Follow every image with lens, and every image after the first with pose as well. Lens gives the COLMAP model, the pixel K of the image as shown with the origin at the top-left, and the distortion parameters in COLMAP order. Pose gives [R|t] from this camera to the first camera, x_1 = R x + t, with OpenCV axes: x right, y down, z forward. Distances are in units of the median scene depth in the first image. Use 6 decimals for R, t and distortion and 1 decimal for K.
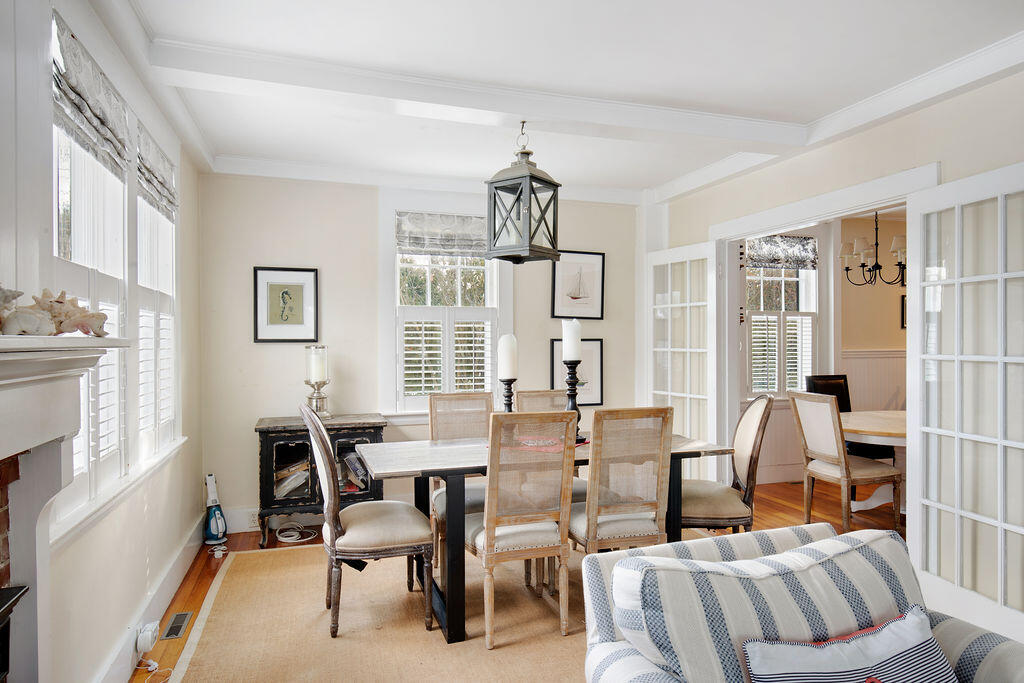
lens RADIAL K [[637.2, 0, 515.2], [0, 637.2, 346.0], [0, 0, 1]] dist [0.000031, 0.000885]
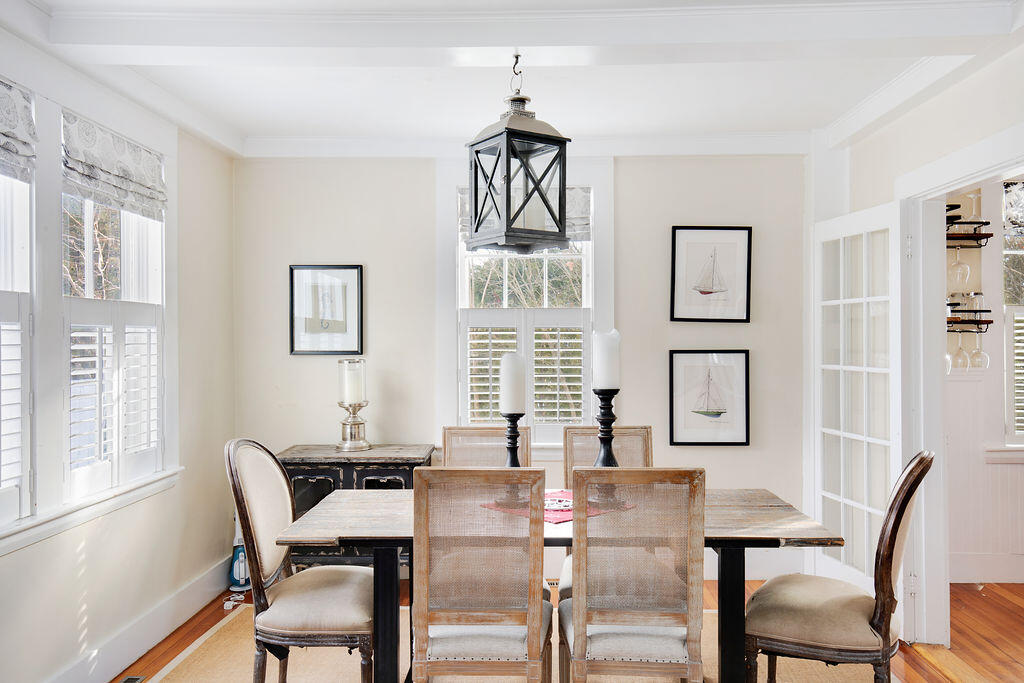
lens RADIAL K [[783.2, 0, 512.0], [0, 783.2, 341.5], [0, 0, 1]] dist [0.025548, -0.004309]
pose [[0.938978, 0.000028, -0.343977, 0.295323], [-0.001374, 0.999992, -0.003667, -0.026677], [0.343975, 0.003916, 0.938971, 0.161560]]
